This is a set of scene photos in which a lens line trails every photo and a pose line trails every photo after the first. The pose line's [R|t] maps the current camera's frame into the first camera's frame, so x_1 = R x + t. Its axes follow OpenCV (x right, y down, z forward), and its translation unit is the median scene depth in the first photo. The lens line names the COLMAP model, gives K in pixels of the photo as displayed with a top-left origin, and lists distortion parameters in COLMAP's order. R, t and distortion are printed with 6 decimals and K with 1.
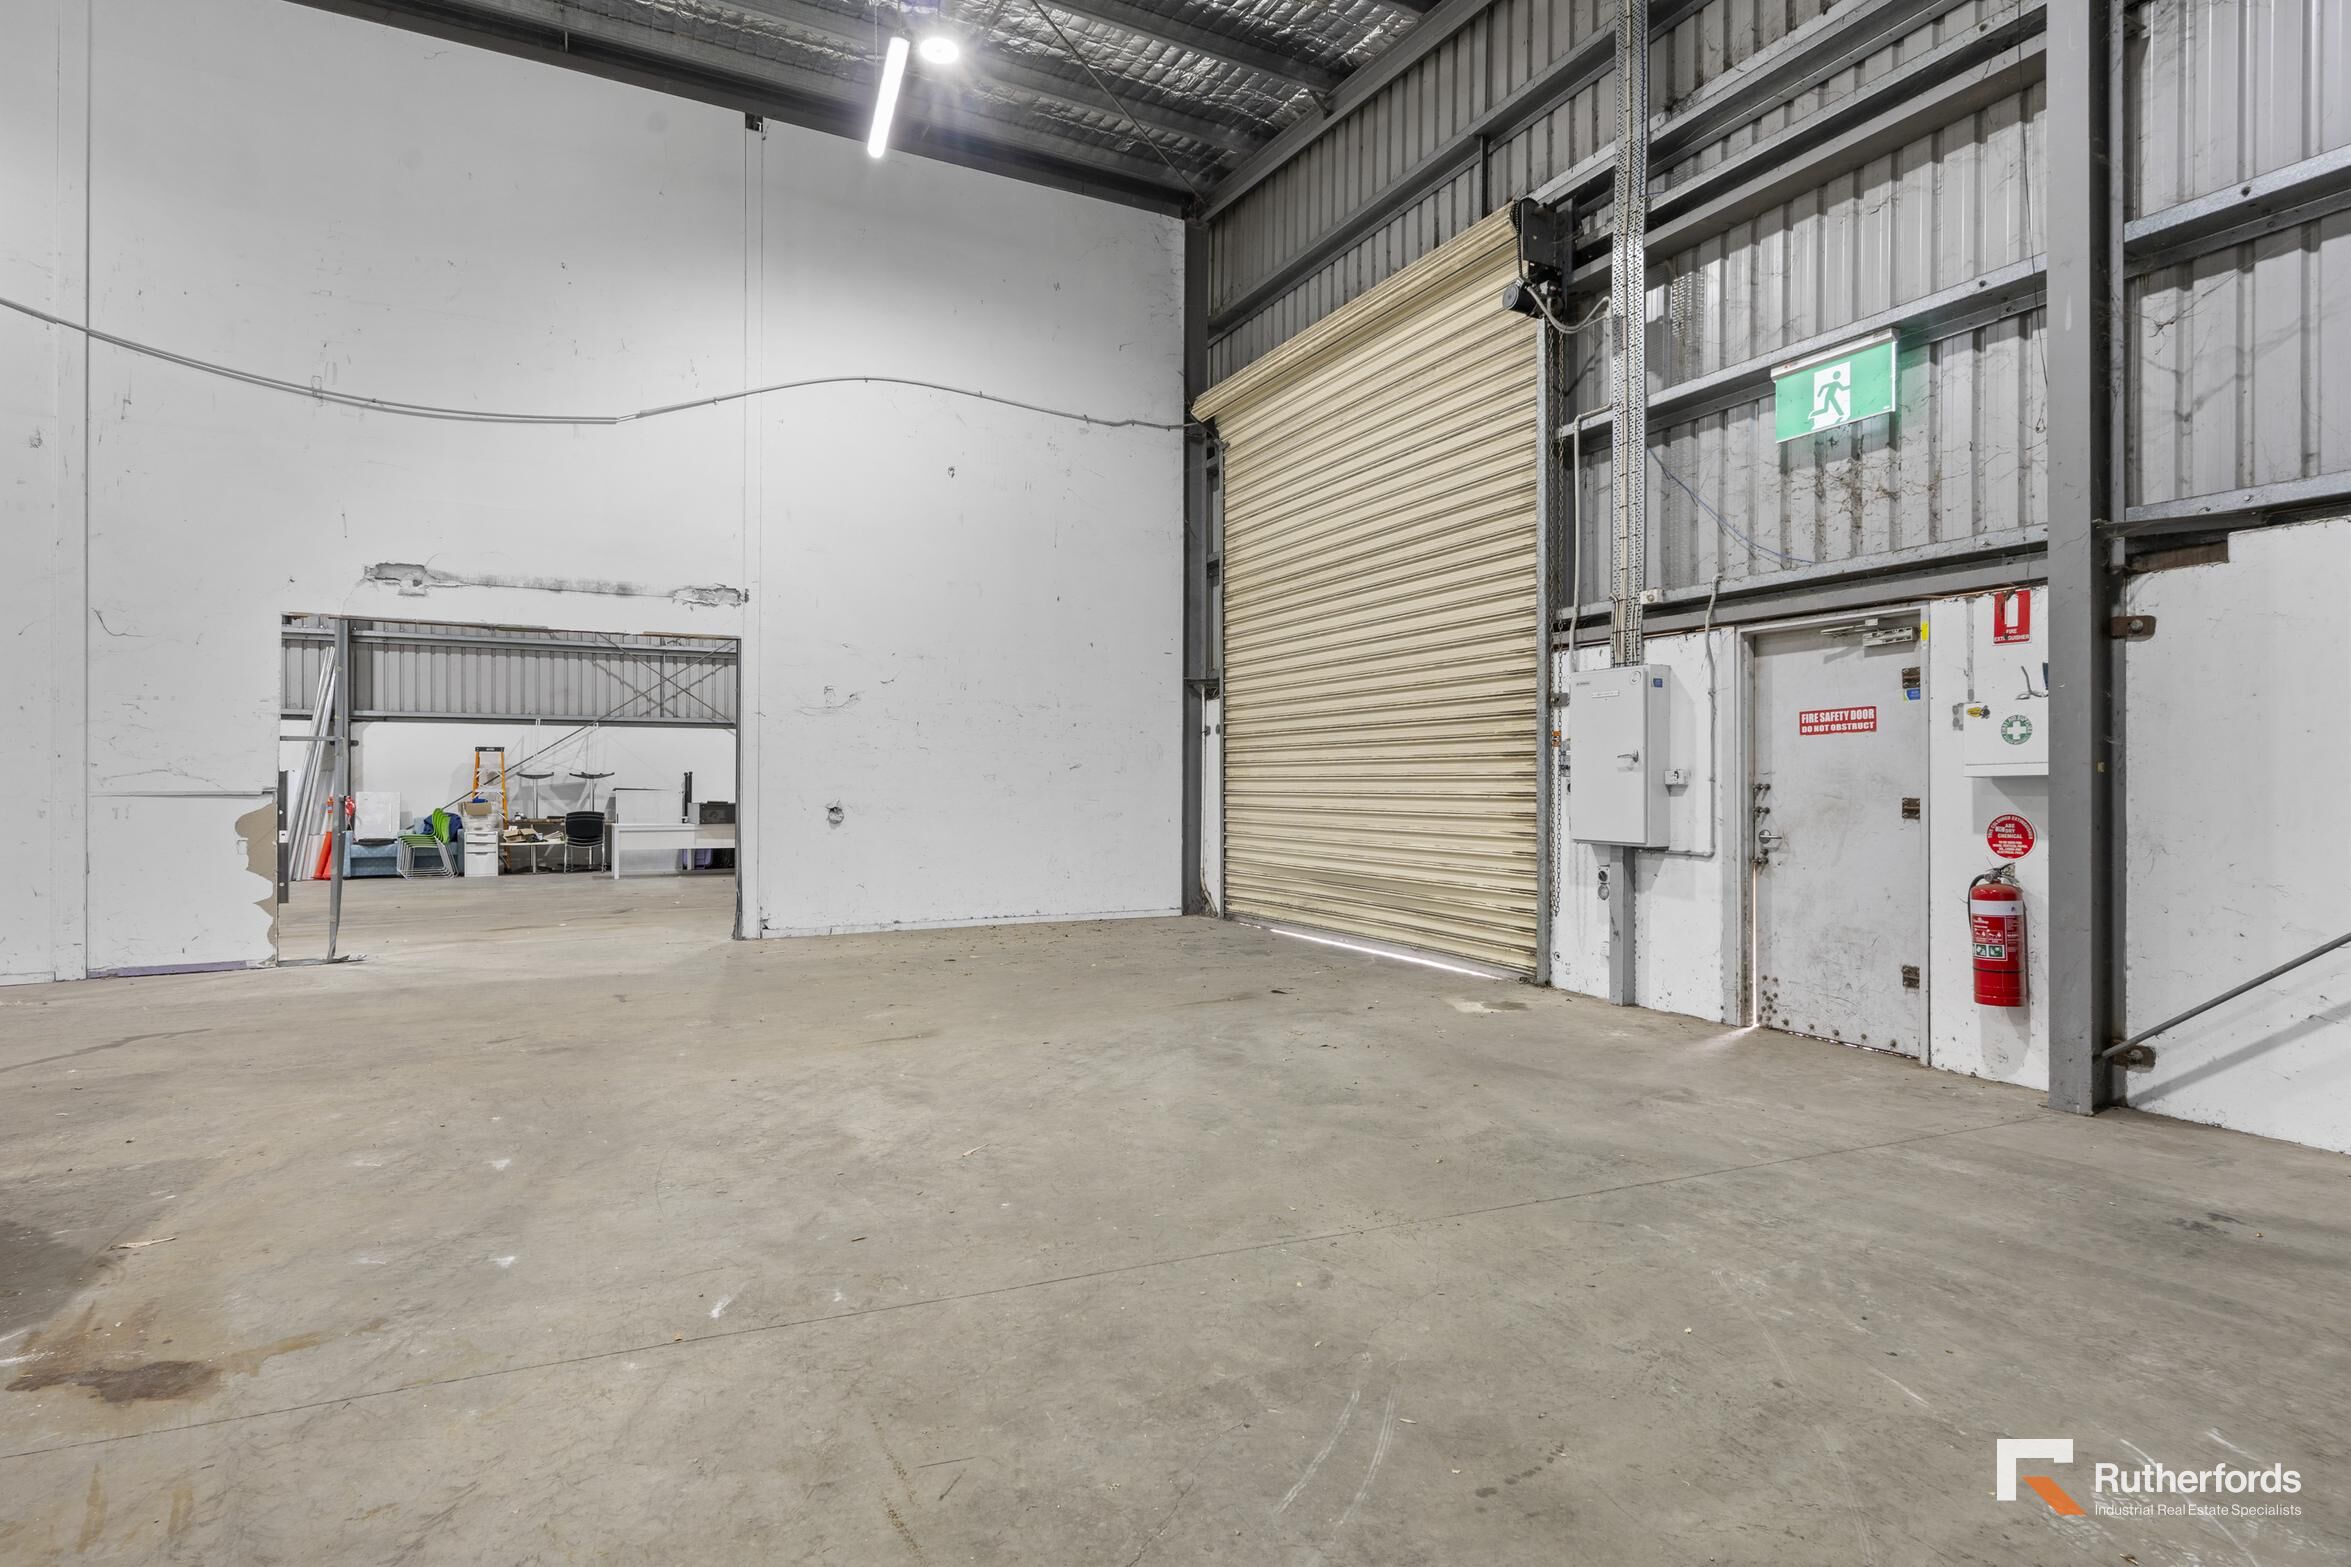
lens RADIAL K [[1186.3, 0, 1175.5], [0, 1186.3, 783.5], [0, 0, 1]] dist [-0.002469, -0.000339]
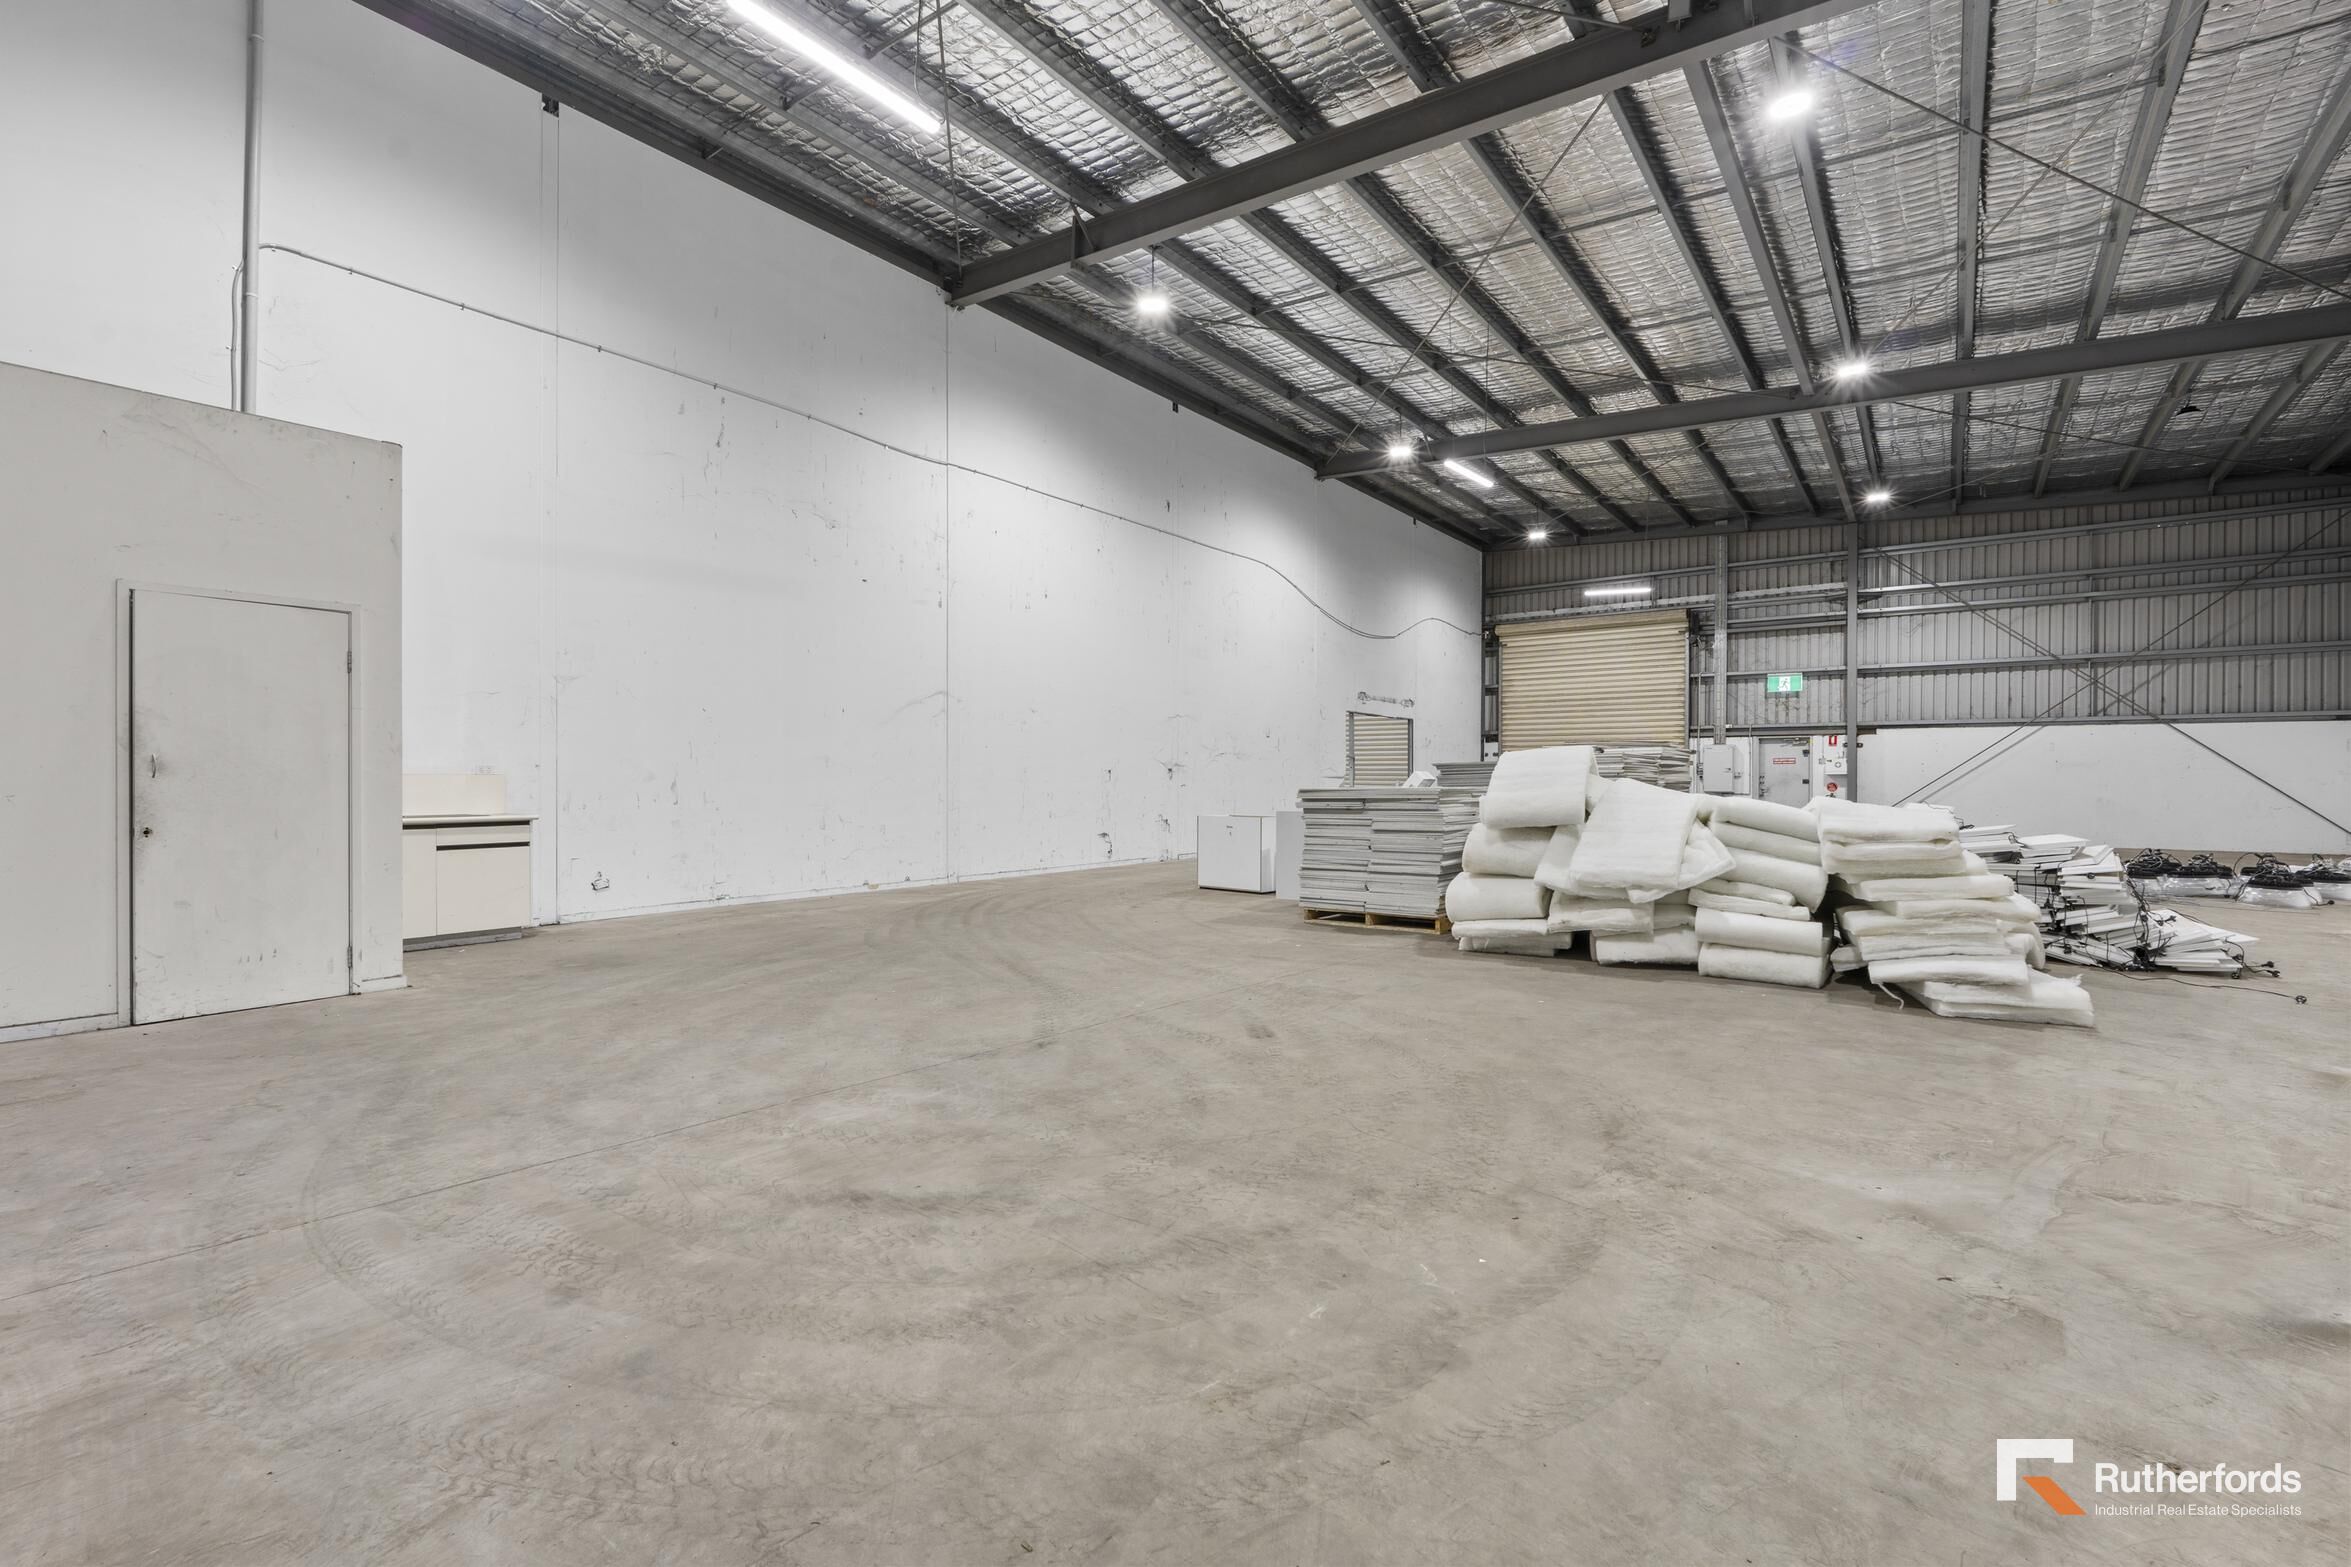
lens RADIAL K [[1026.5, 0, 1175.5], [0, 1026.5, 783.5], [0, 0, 1]] dist [-0.003333, -0.000633]
pose [[0.896588, 0.000628, 0.442865, -2.741967], [-0.002400, 0.999991, 0.003441, 0.018186], [-0.442859, -0.004148, 0.896582, -1.198067]]
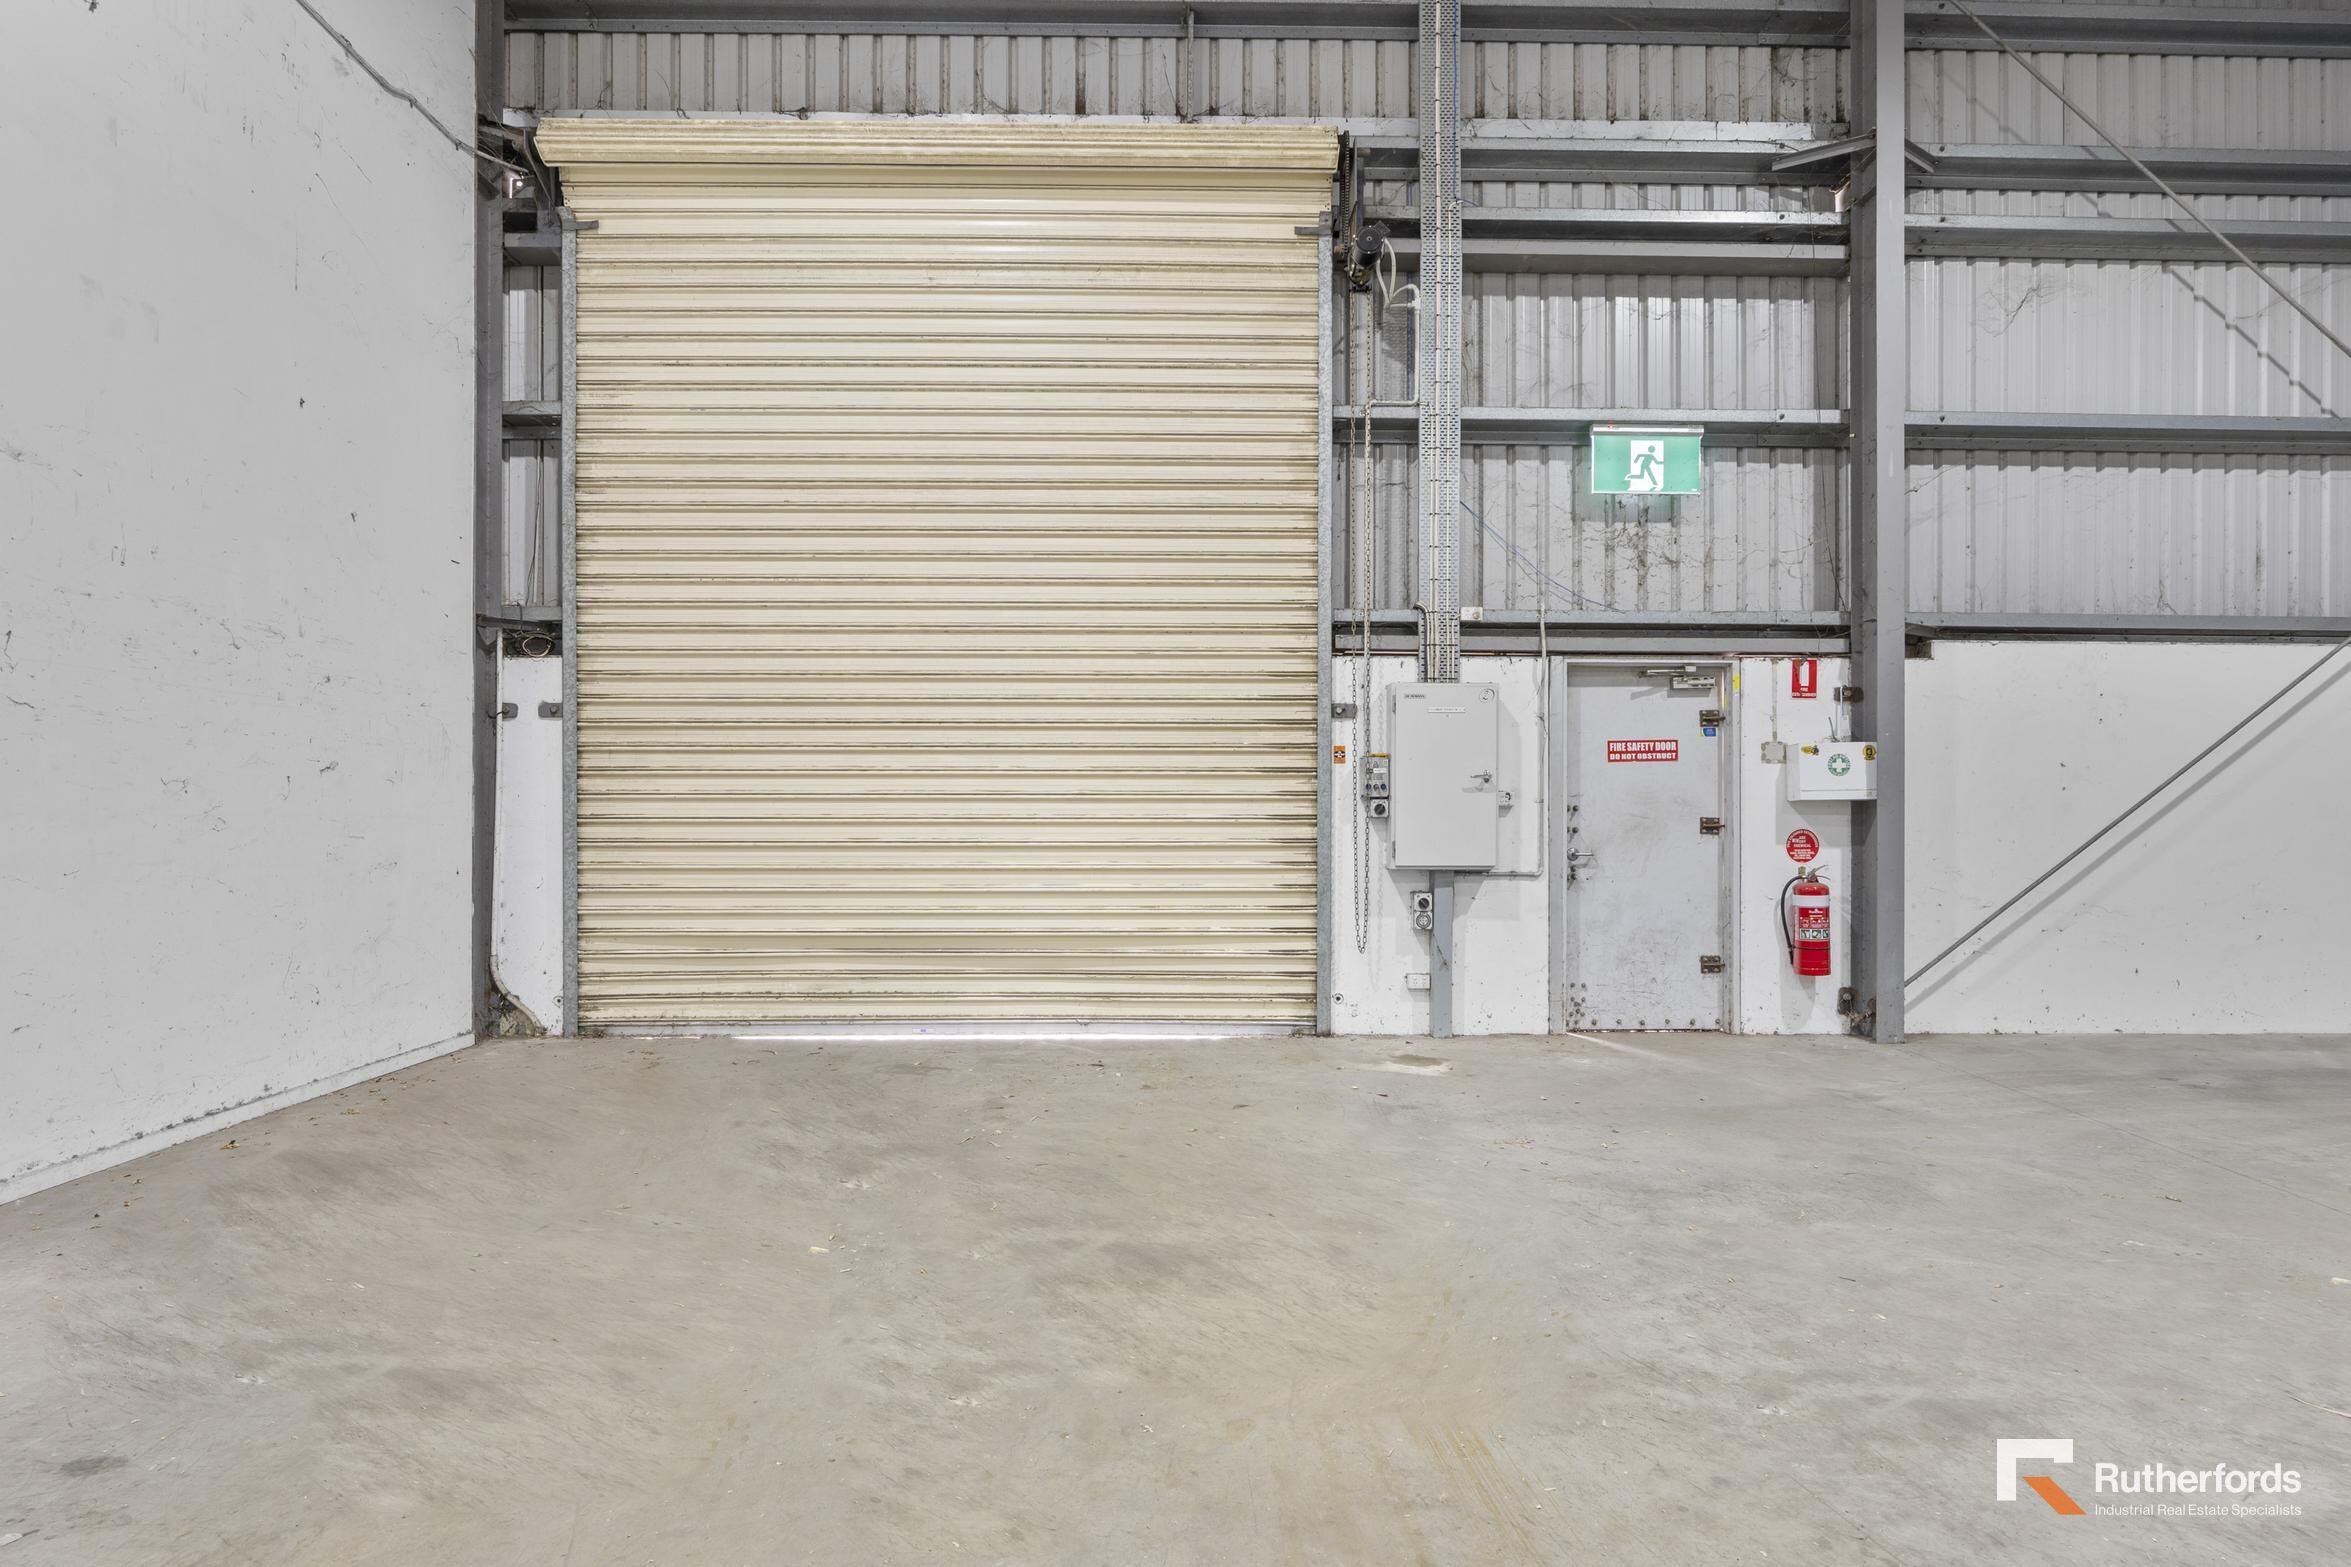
lens RADIAL K [[1207.3, 0, 1179.1], [0, 1207.3, 811.1], [0, 0, 1]] dist [-0.004478, -0.000482]
pose [[0.432753, -0.001188, 0.901512, -0.627875], [-0.001183, 0.999998, 0.001886, 0.003716], [-0.901512, -0.001883, 0.432750, 0.822120]]
